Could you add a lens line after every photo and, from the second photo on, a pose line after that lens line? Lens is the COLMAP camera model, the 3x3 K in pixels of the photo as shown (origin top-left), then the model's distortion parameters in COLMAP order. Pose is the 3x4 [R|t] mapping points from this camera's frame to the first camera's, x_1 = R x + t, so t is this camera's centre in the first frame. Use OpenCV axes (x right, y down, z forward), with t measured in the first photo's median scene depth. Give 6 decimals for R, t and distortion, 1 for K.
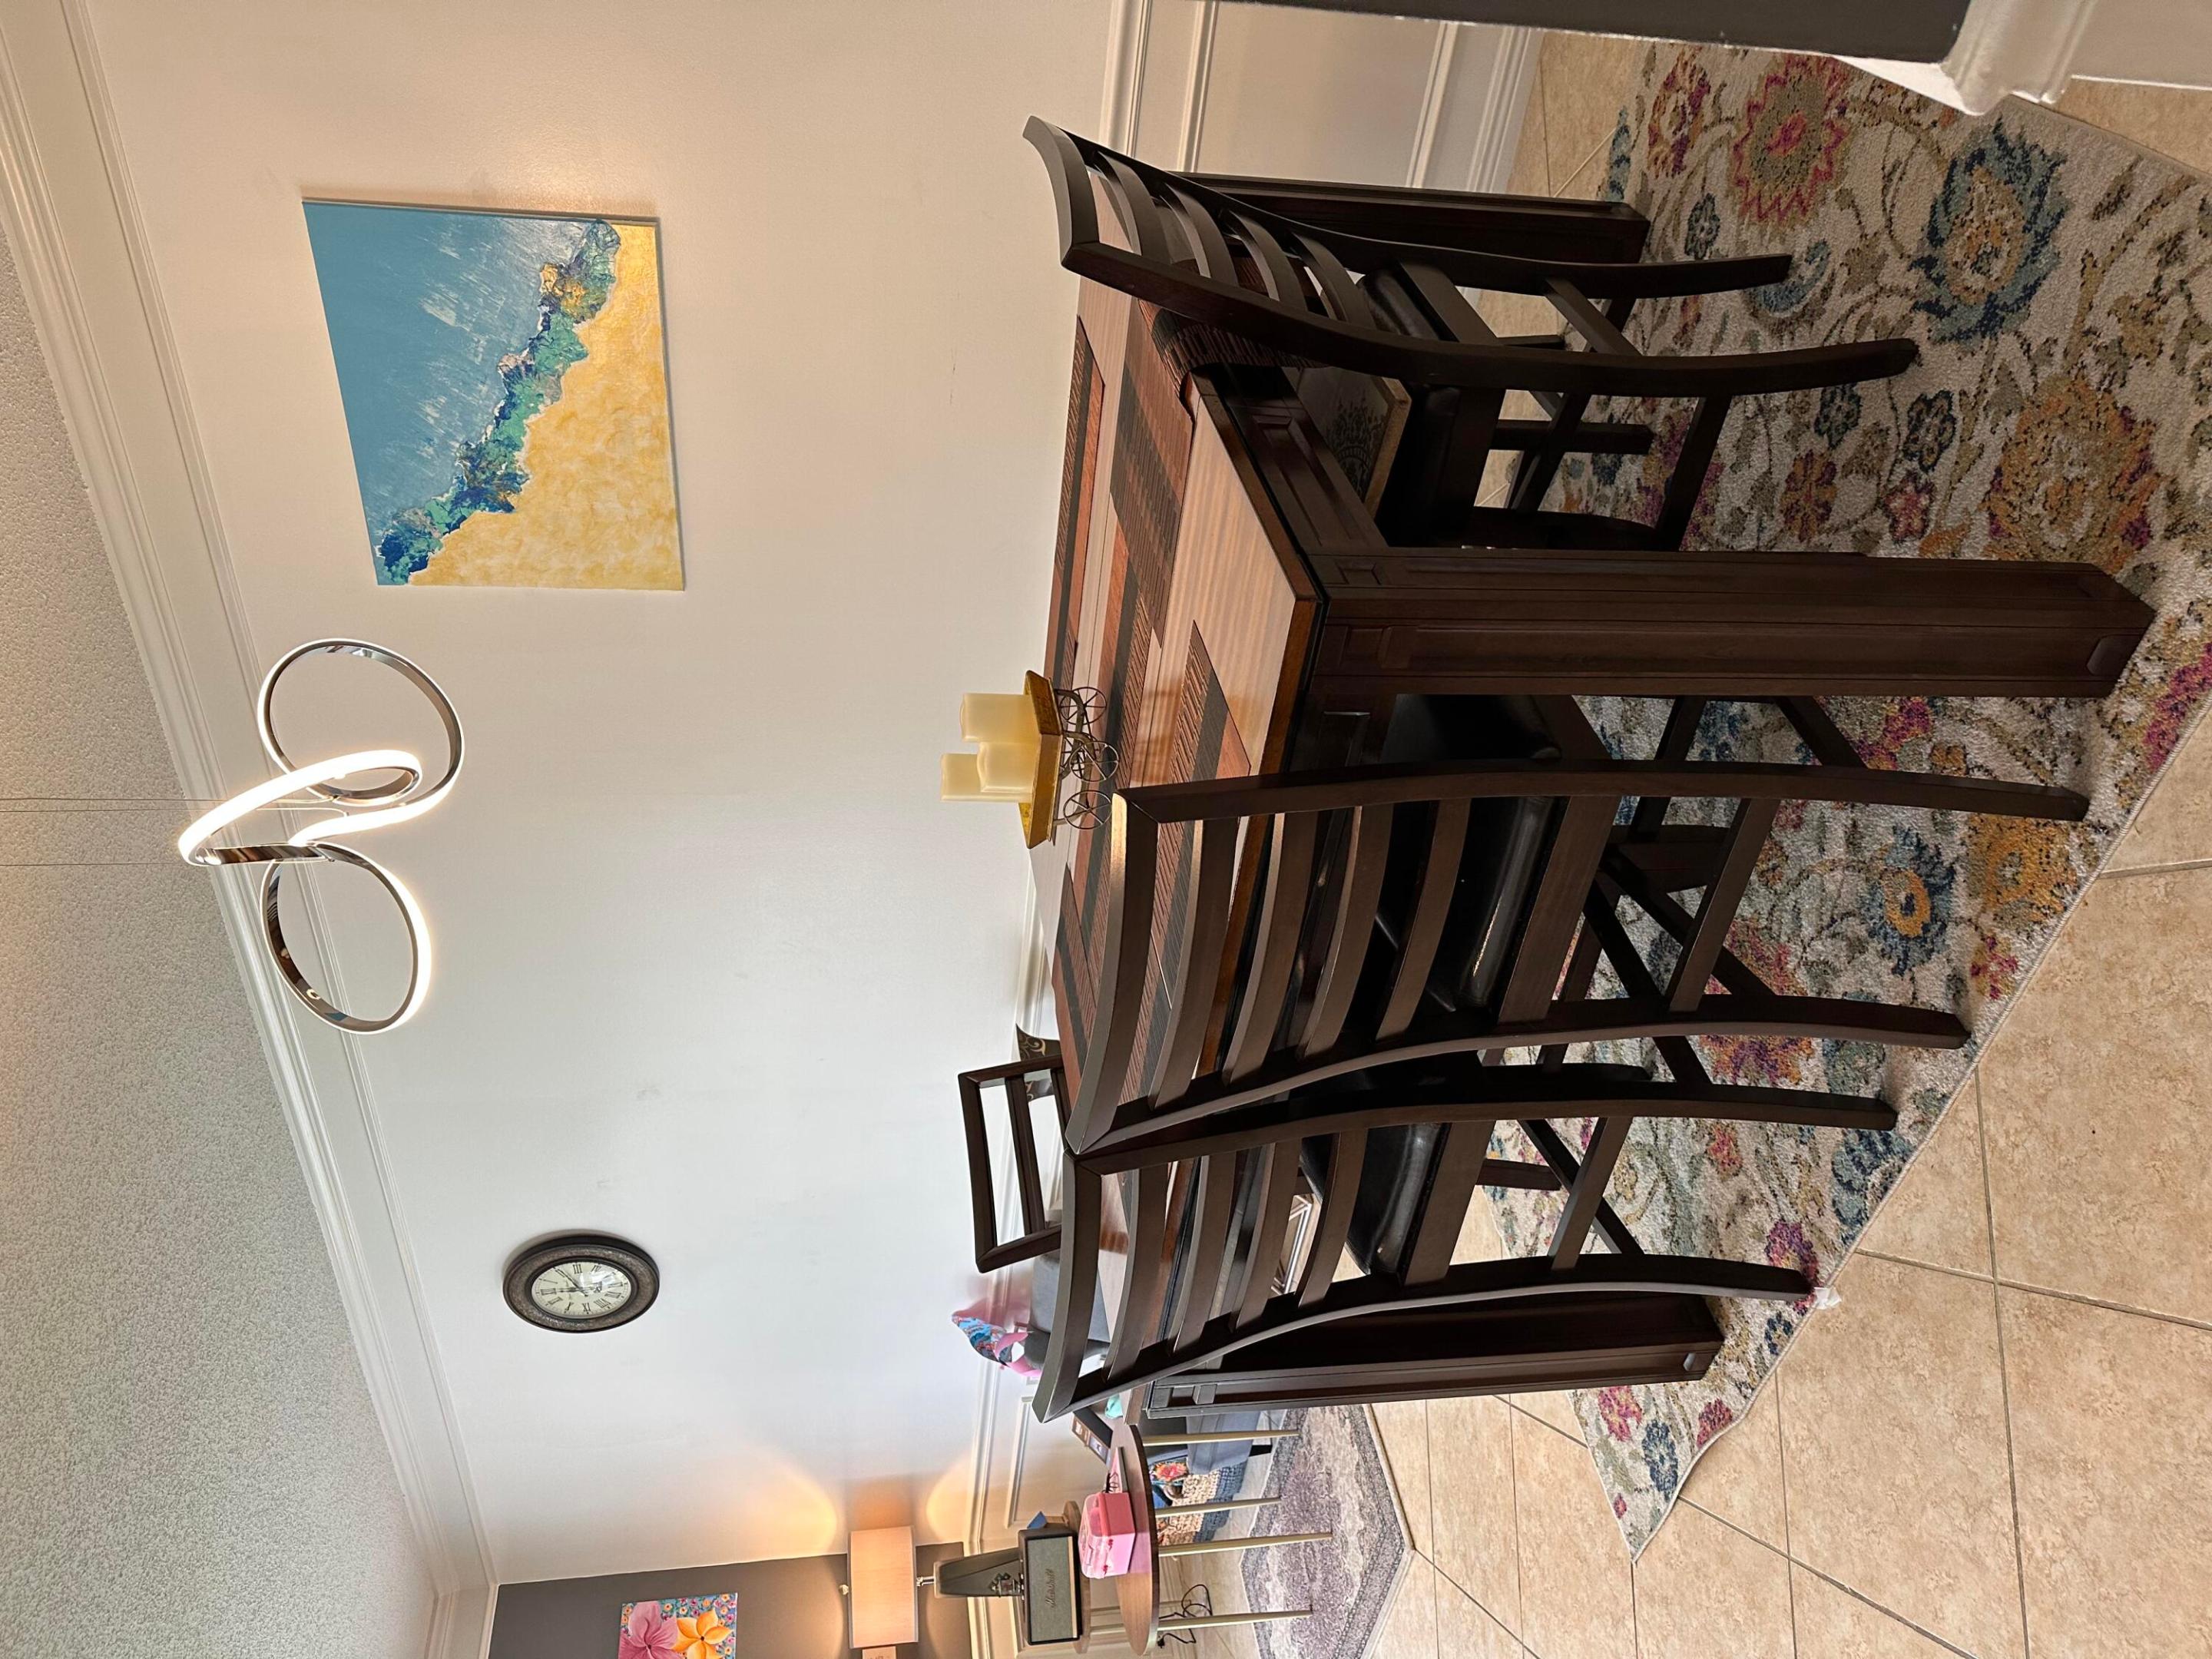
lens RADIAL K [[1567.8, 0, 1133.9], [0, 1567.8, 835.1], [0, 0, 1]] dist [-0.000376, -0.002304]
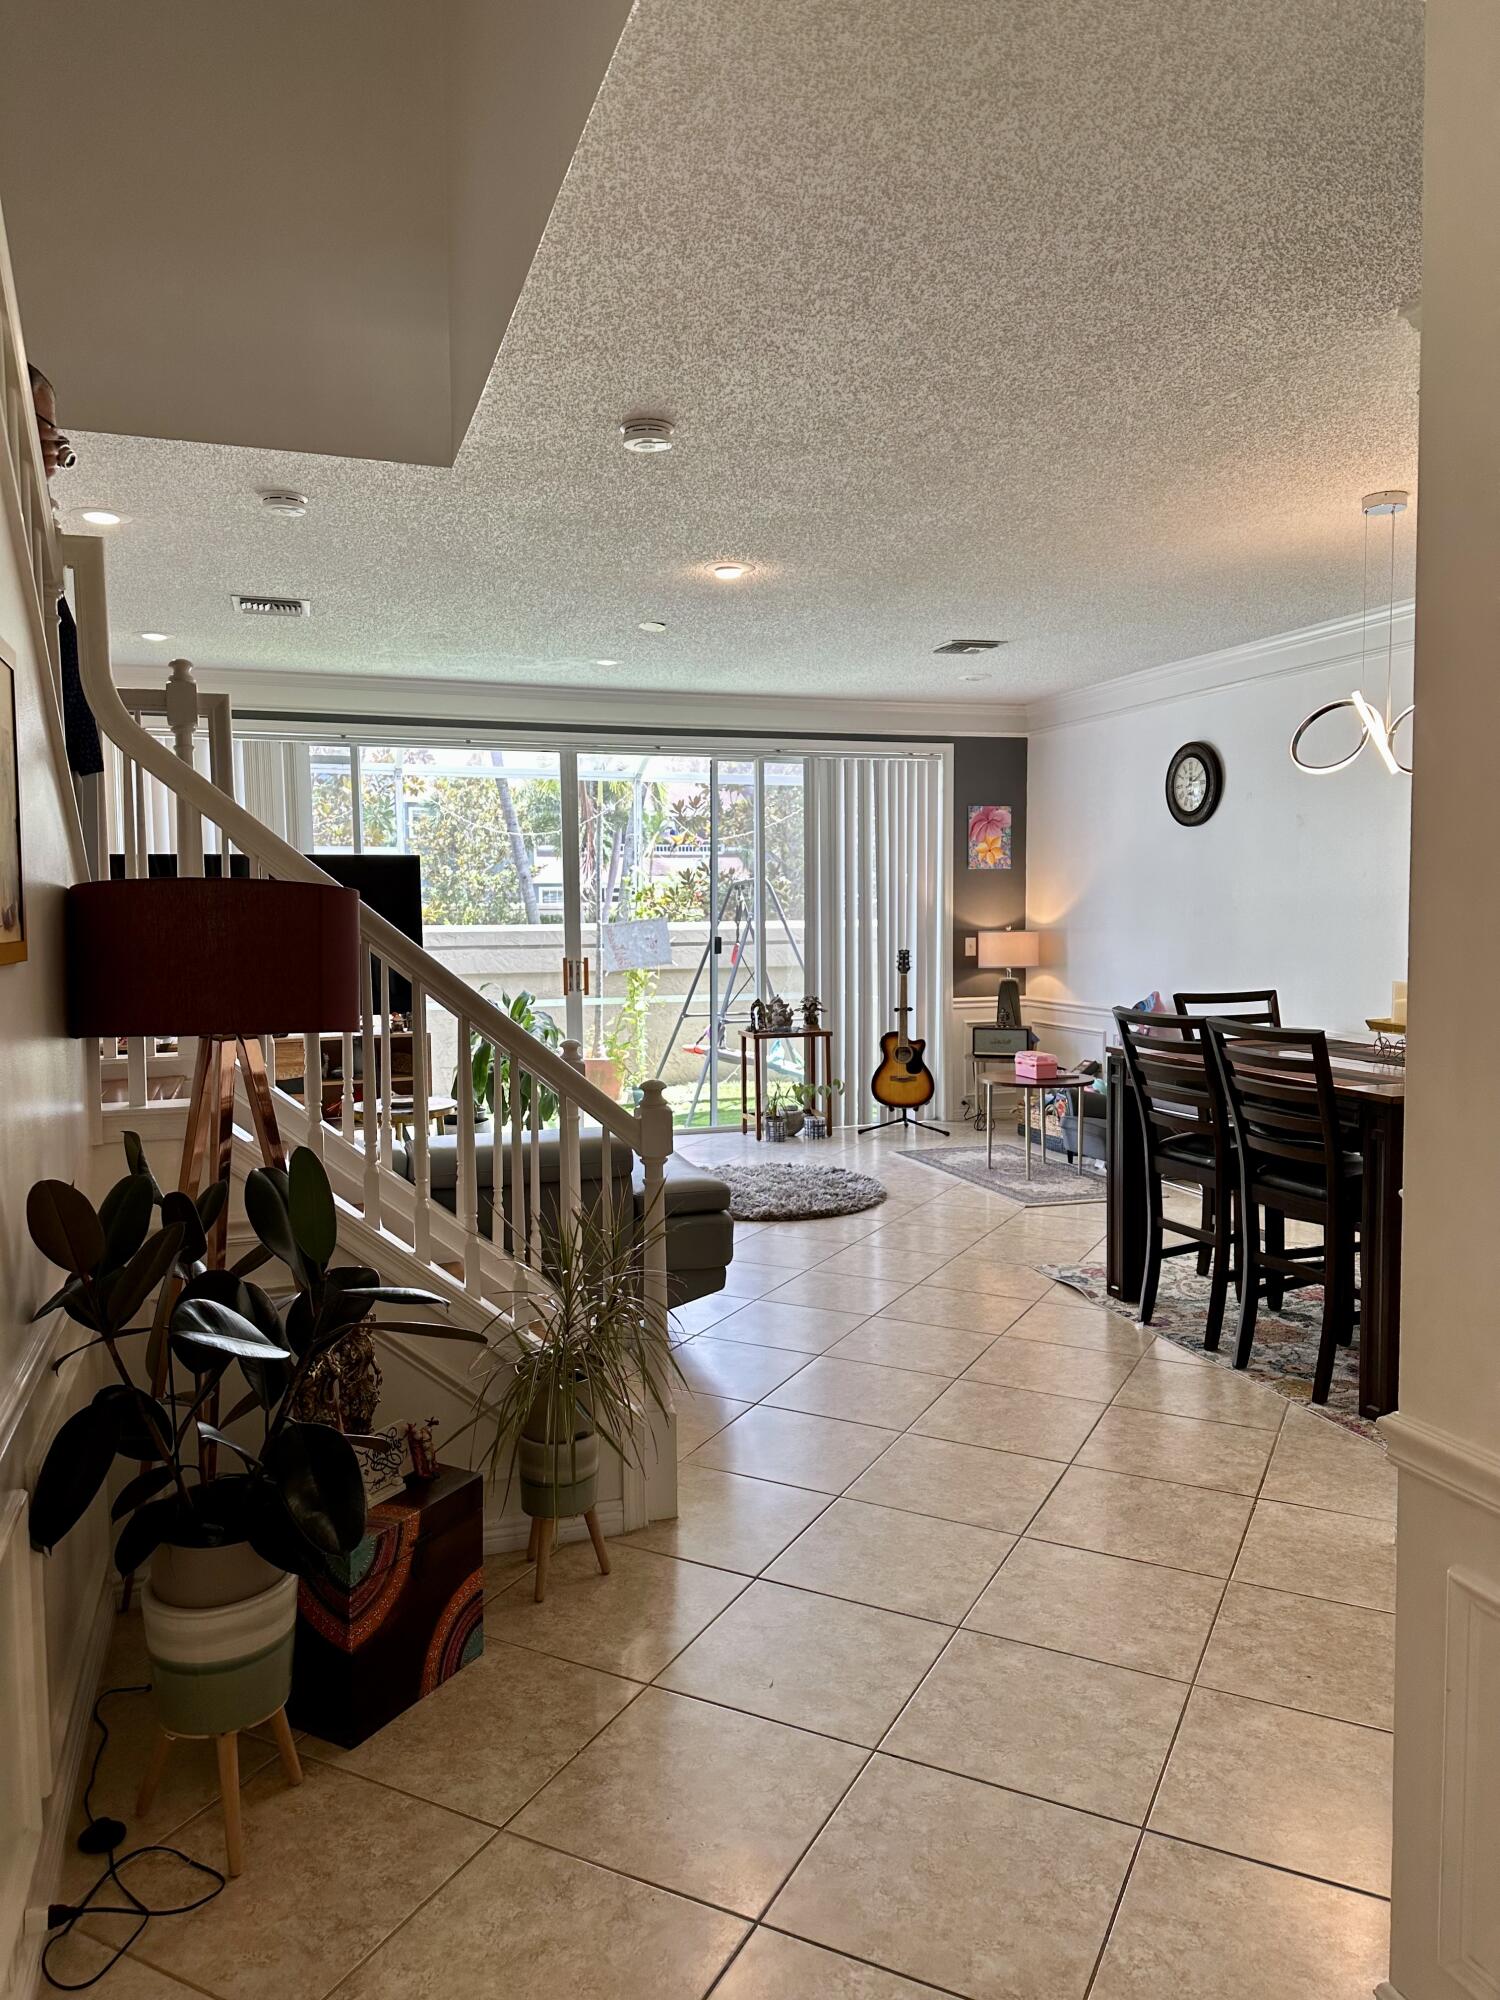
lens RADIAL K [[1394.5, 0, 746.6], [0, 1394.5, 994.5], [0, 0, 1]] dist [0.004621, -0.002083]
pose [[-0.105642, 0.989594, -0.097691, 0.092020], [-0.835325, -0.035012, 0.548641, -0.172011], [0.539511, 0.139563, 0.830331, -0.561924]]
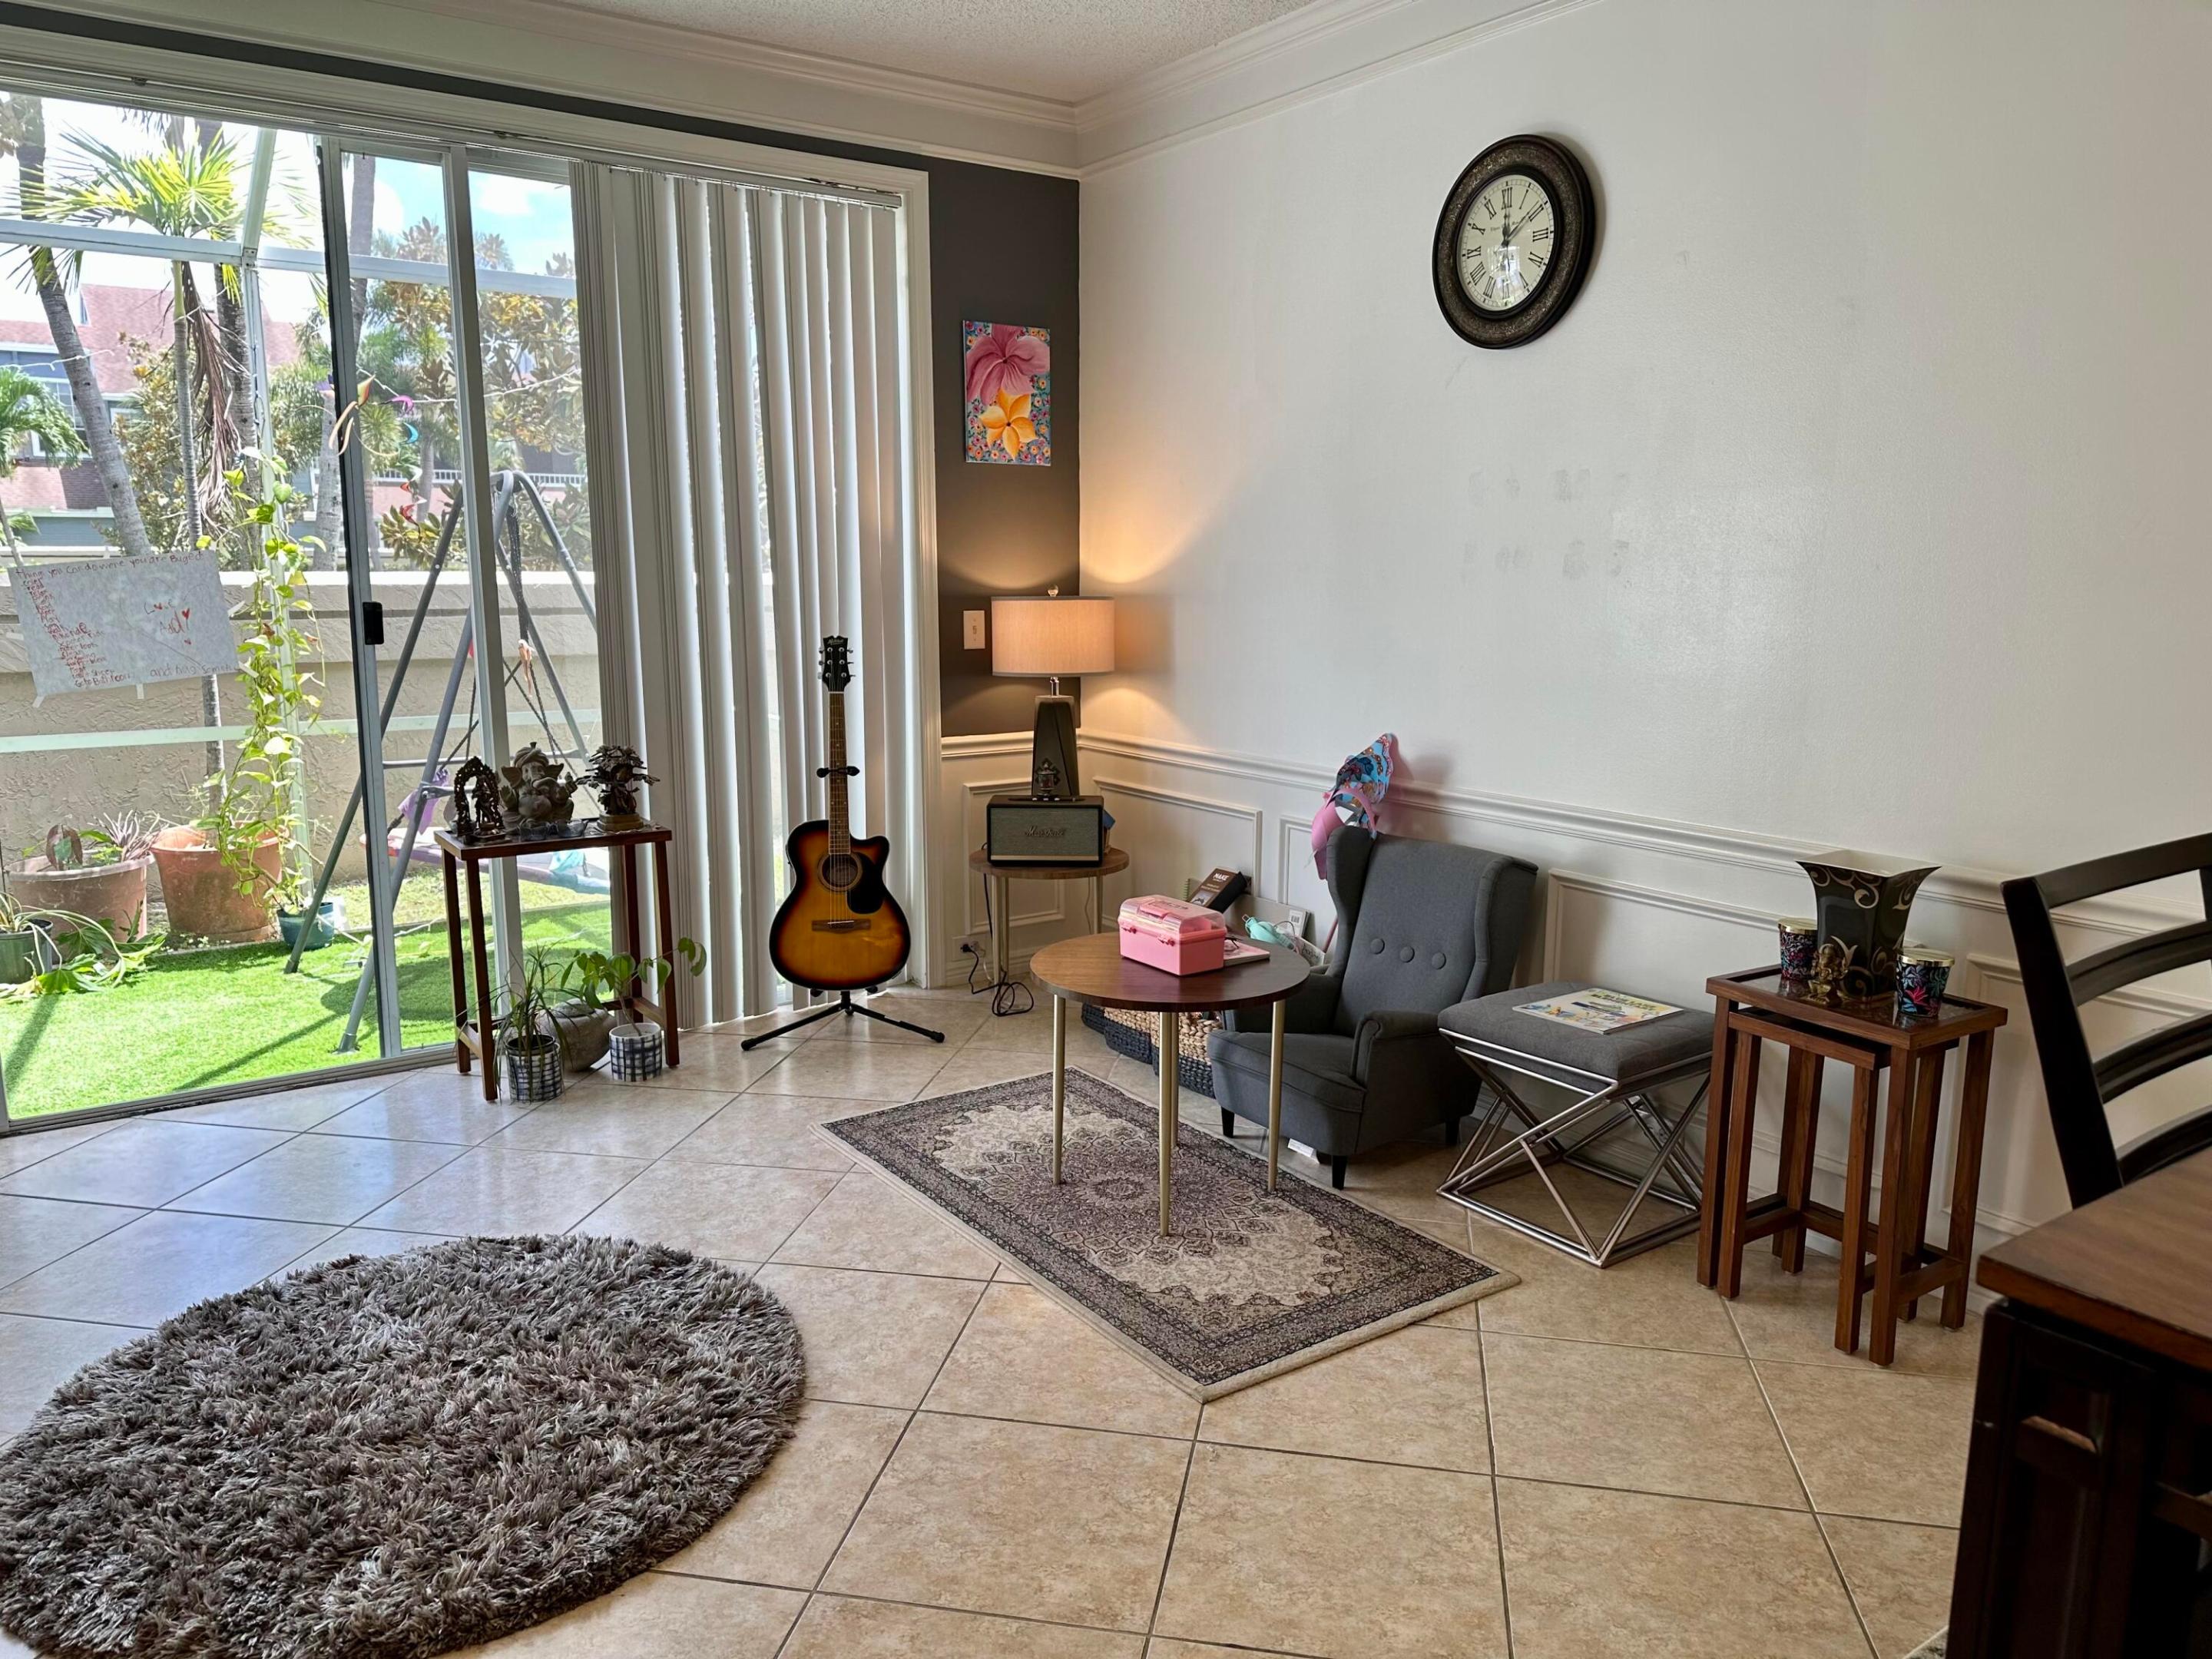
lens RADIAL K [[1556.4, 0, 1097.8], [0, 1556.4, 854.5], [0, 0, 1]] dist [0.181230, -0.181342]
pose [[-0.069777, 0.997562, 0.000801, -0.050203], [-0.953832, -0.066953, 0.292782, 0.232950], [0.292122, 0.019666, 0.956179, 0.221293]]
